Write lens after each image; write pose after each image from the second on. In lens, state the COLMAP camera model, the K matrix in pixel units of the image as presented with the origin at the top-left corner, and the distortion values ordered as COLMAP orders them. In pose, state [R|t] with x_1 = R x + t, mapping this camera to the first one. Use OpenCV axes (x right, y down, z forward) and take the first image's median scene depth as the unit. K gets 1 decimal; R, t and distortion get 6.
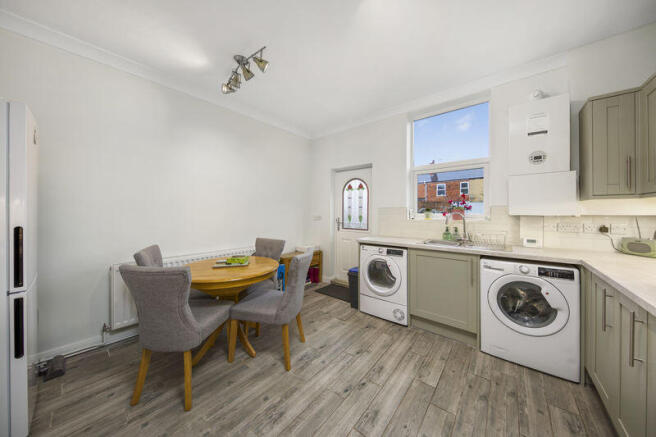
lens RADIAL K [[214.9, 0, 337.0], [0, 214.9, 212.6], [0, 0, 1]] dist [0.000512, -0.000215]
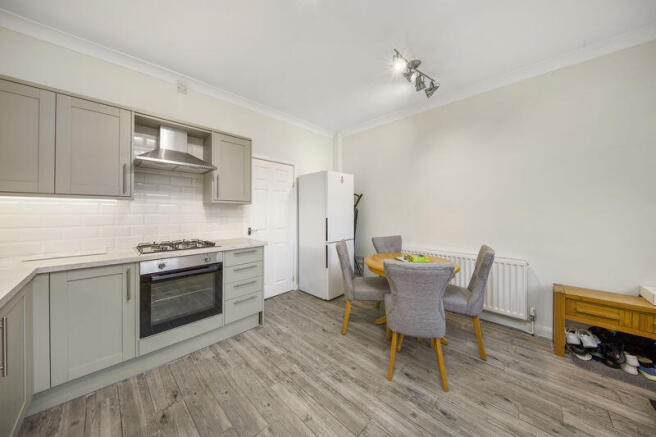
lens RADIAL K [[214.9, 0, 327.8], [0, 214.9, 212.6], [0, 0, 1]] dist [0.000512, -0.000215]
pose [[-0.092037, -0.000070, -0.995756, 0.674613], [0.002237, 0.999997, -0.000277, -0.003829], [0.995753, -0.002253, -0.092036, 0.742348]]
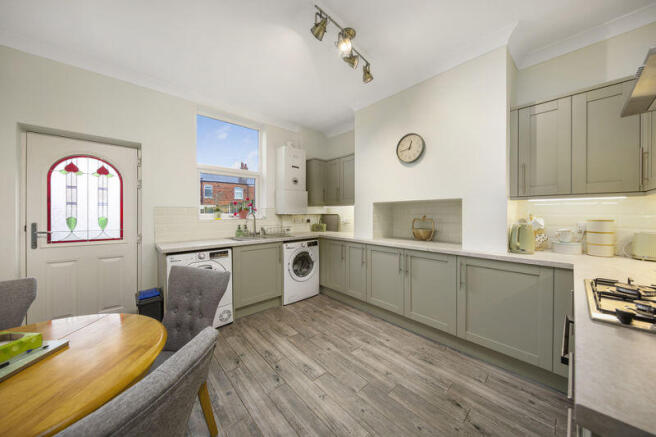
lens RADIAL K [[214.9, 0, 329.9], [0, 214.9, 215.4], [0, 0, 1]] dist [0.000512, -0.000215]
pose [[0.165037, -0.016079, 0.986156, -0.774446], [-0.003110, 0.999854, 0.016822, -0.008333], [-0.986283, -0.005844, 0.164963, 0.461133]]
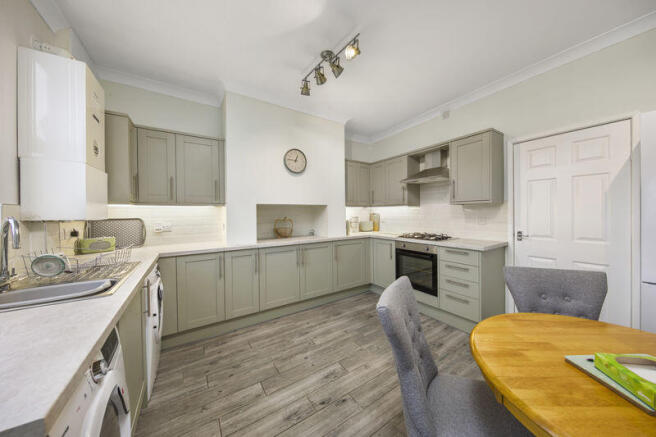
lens RADIAL K [[214.9, 0, 327.2], [0, 214.9, 215.7], [0, 0, 1]] dist [0.000512, -0.000215]
pose [[-0.943134, 0.005741, 0.332363, -0.169610], [0.007573, 0.999962, 0.004215, 0.001603], [-0.332326, 0.006492, -0.943142, 1.550553]]
